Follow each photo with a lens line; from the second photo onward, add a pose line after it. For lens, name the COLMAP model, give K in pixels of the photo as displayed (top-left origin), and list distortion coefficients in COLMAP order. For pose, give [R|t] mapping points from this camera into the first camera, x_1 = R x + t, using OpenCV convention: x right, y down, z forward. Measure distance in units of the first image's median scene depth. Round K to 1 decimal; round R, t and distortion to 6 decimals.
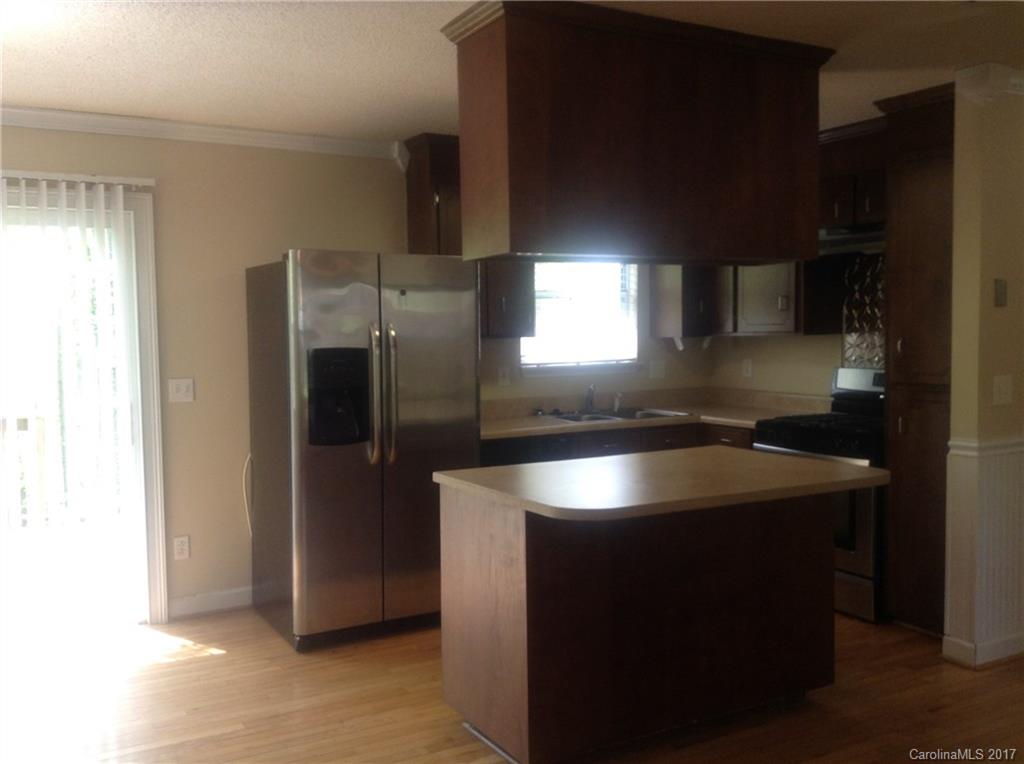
lens RADIAL K [[959.3, 0, 512.0], [0, 959.3, 382.0], [0, 0, 1]] dist [0.184916, -0.319964]
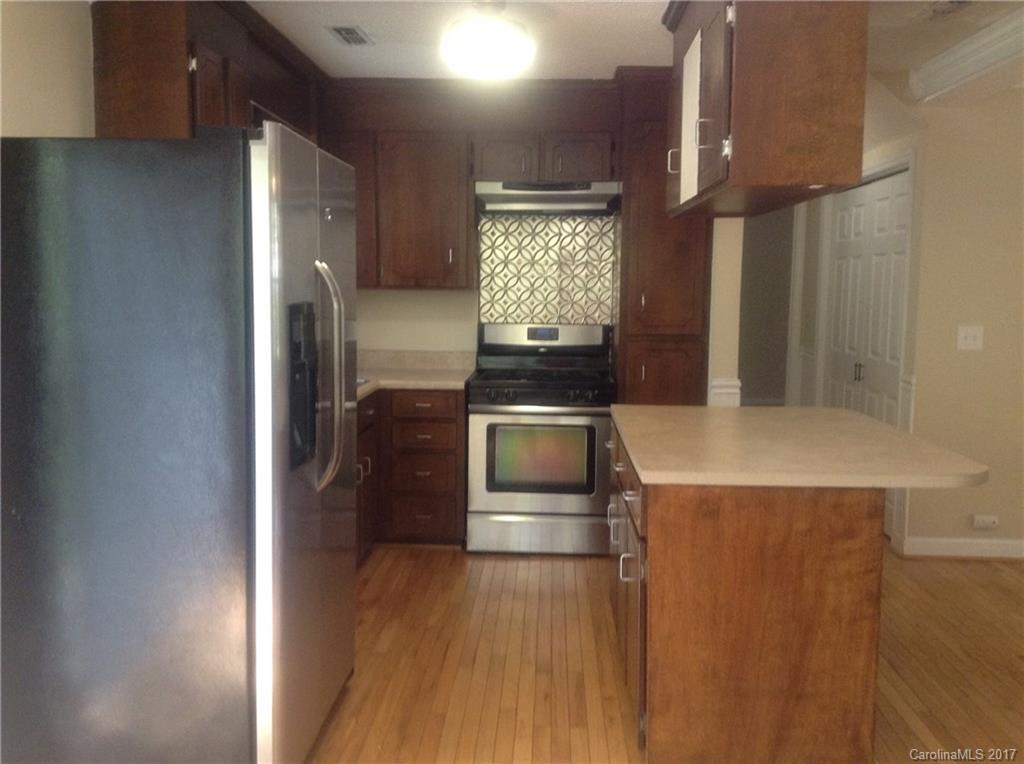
lens RADIAL K [[959.3, 0, 512.0], [0, 959.3, 382.0], [0, 0, 1]] dist [0.184916, -0.319964]
pose [[0.520518, -0.068526, 0.851096, -0.576355], [0.032686, 0.997643, 0.060335, -0.015152], [-0.853225, -0.003587, 0.521531, 0.534544]]
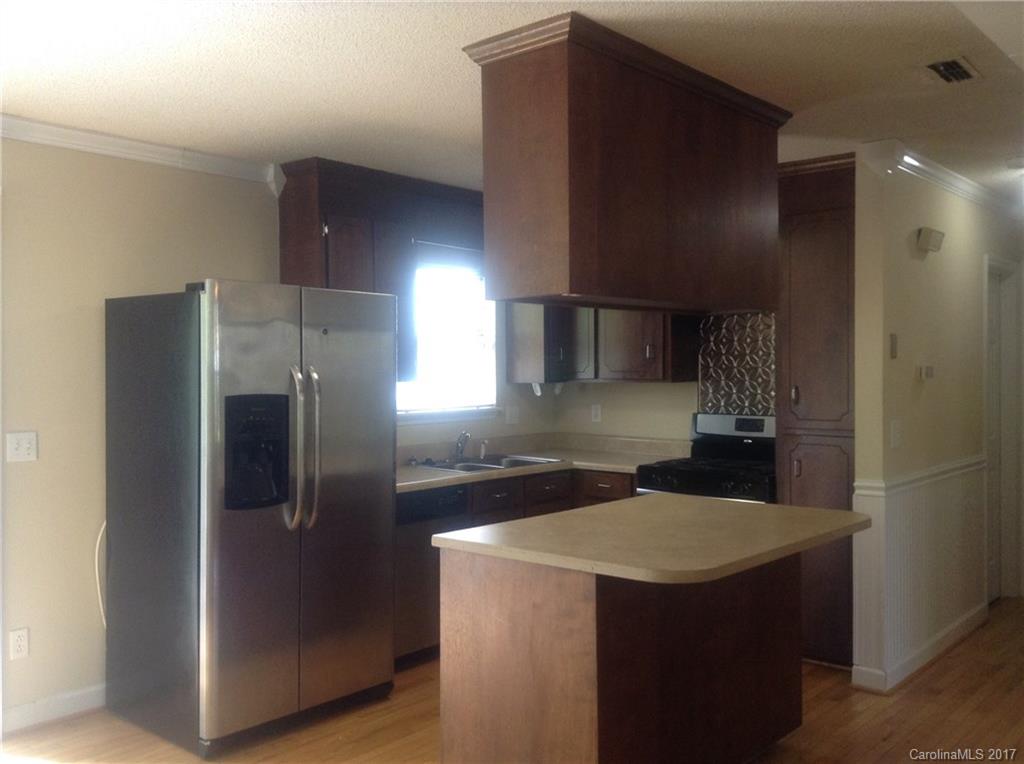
lens RADIAL K [[959.3, 0, 512.0], [0, 959.3, 382.0], [0, 0, 1]] dist [0.184916, -0.319964]
pose [[0.940898, 0.005578, 0.338645, -0.241632], [0.009607, 0.999023, -0.043145, -0.006289], [-0.338555, 0.043849, 0.939924, 0.100209]]
